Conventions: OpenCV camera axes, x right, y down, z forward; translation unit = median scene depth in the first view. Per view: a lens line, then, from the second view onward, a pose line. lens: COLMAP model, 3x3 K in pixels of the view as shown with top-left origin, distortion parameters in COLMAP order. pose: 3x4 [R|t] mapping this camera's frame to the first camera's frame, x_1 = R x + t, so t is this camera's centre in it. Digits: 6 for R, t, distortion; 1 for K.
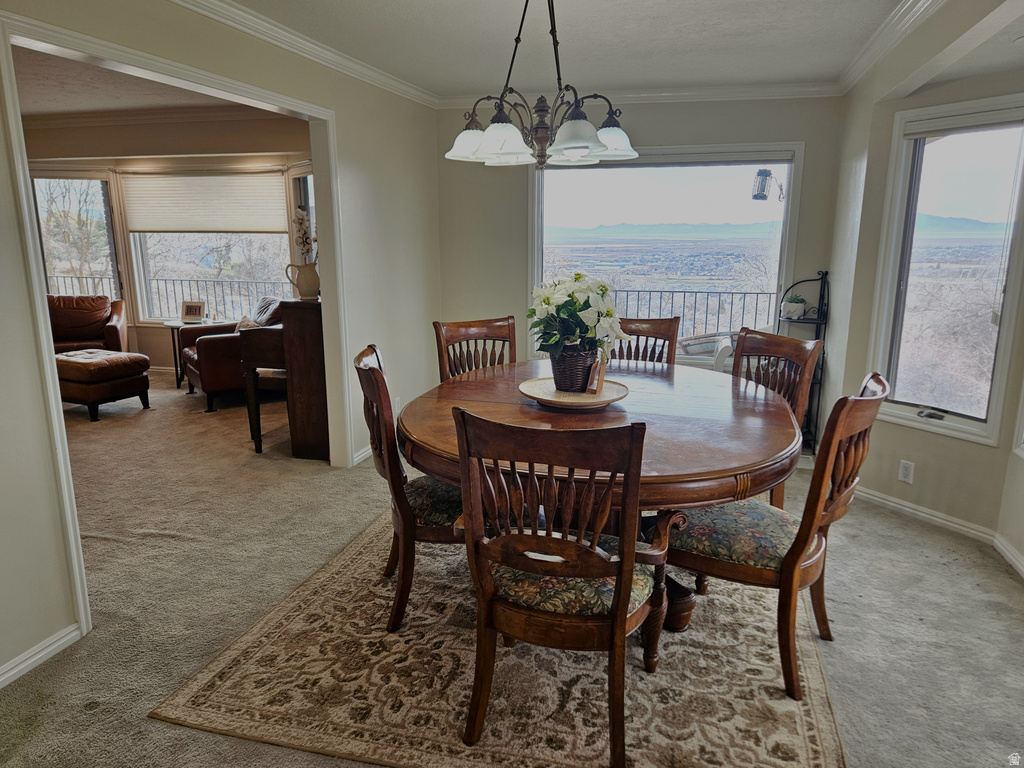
lens RADIAL K [[683.5, 0, 504.1], [0, 683.5, 376.1], [0, 0, 1]] dist [0.069833, -0.047585]
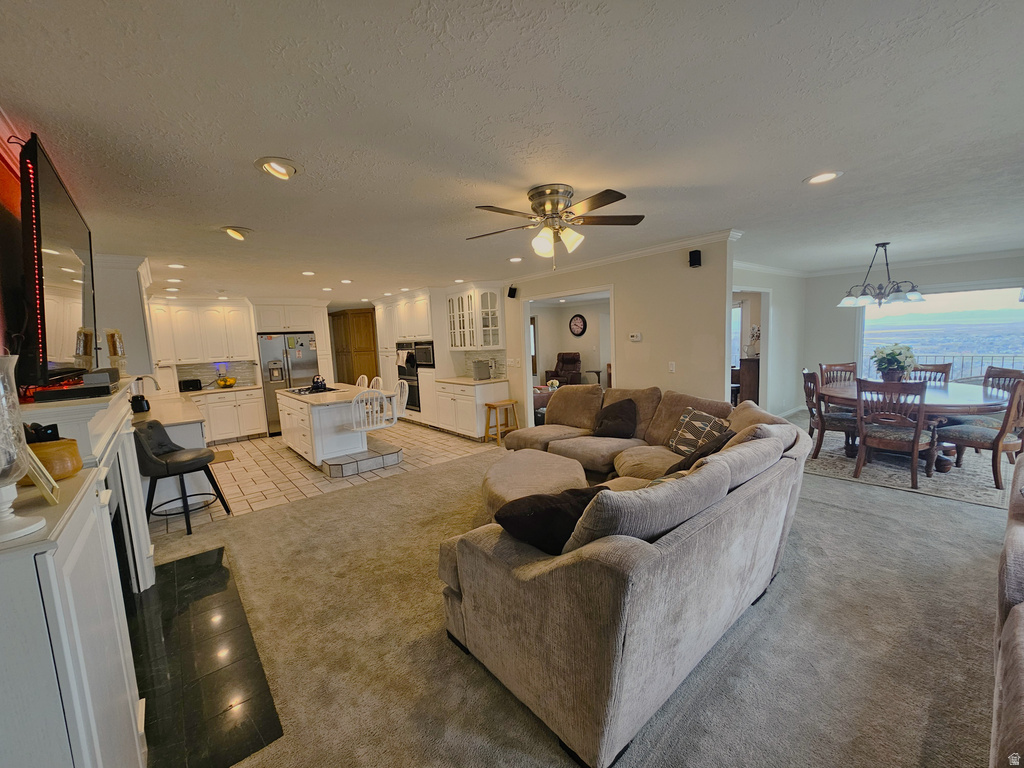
lens RADIAL K [[419.4, 0, 511.7], [0, 419.4, 385.1], [0, 0, 1]] dist [0.000129, 0.000773]
pose [[0.829001, 0.024556, -0.558708, -0.161375], [-0.069772, 0.995771, -0.059760, 0.162939], [0.554878, 0.088523, 0.827209, -0.885468]]
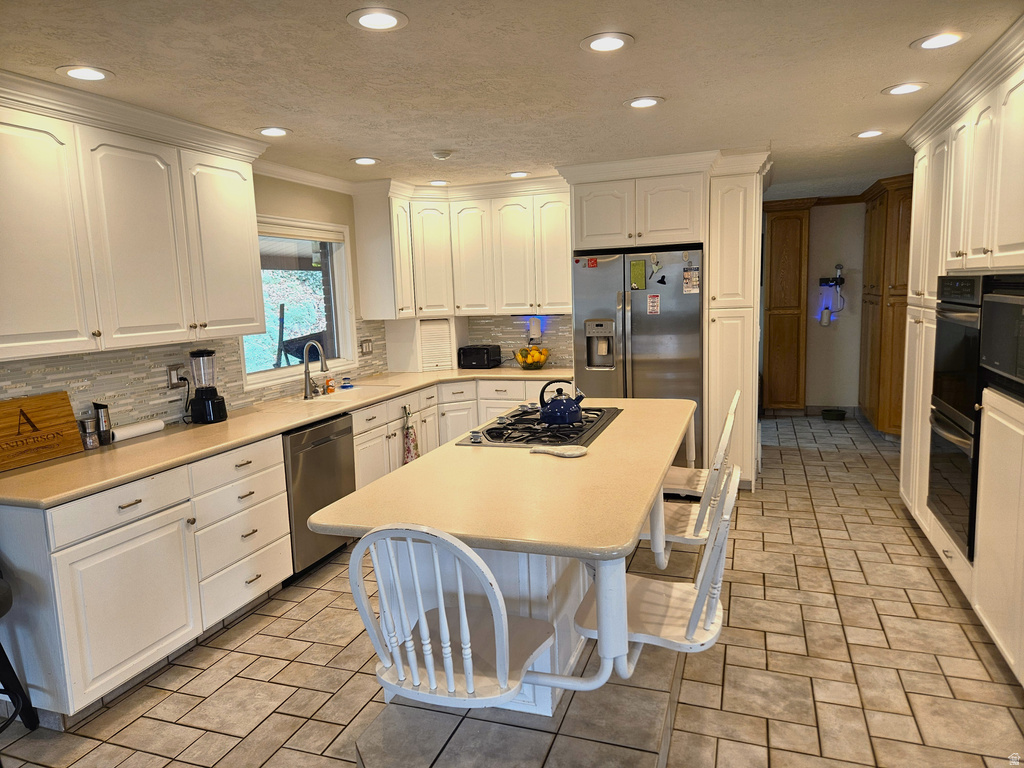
lens RADIAL K [[683.5, 0, 504.7], [0, 683.5, 384.1], [0, 0, 1]] dist [0.069833, -0.047585]
pose [[-0.060968, 0.138429, -0.988494, -0.793853], [-0.170926, 0.974260, 0.146978, -0.018148], [0.983396, 0.177921, -0.035738, -0.055858]]
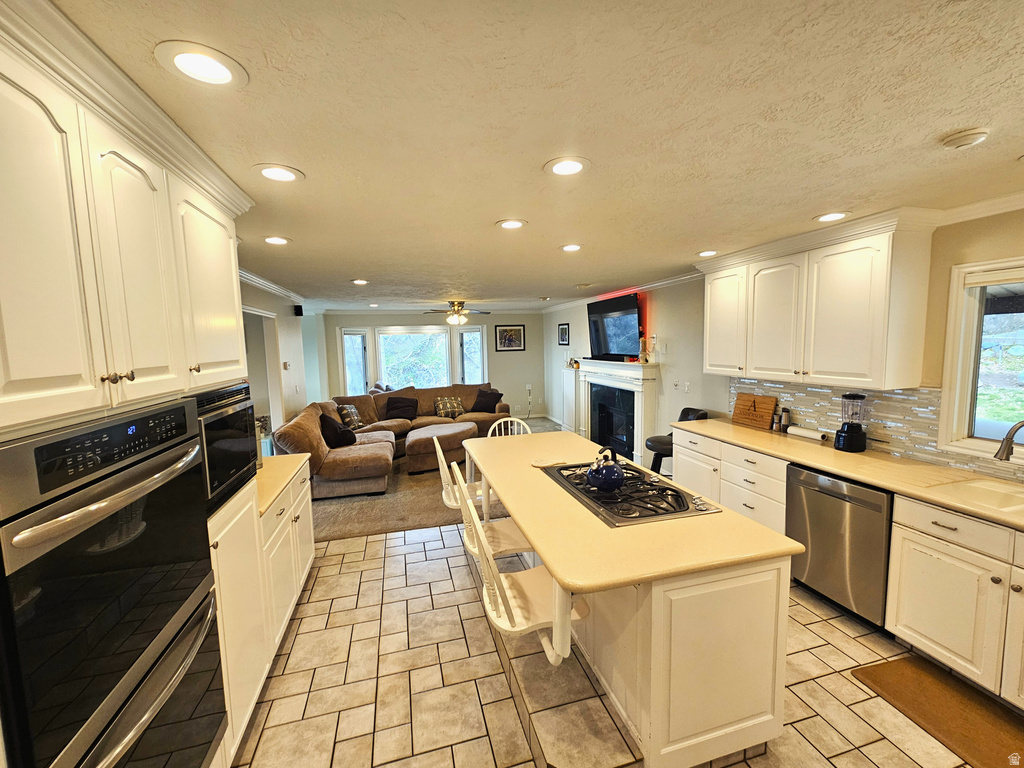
lens RADIAL K [[419.4, 0, 504.3], [0, 419.4, 384.3], [0, 0, 1]] dist [0.000129, 0.000773]
pose [[-0.510298, -0.073681, 0.856835, -2.057799], [0.202270, 0.958091, 0.202853, -0.142653], [-0.835872, 0.276828, -0.474008, 0.351550]]
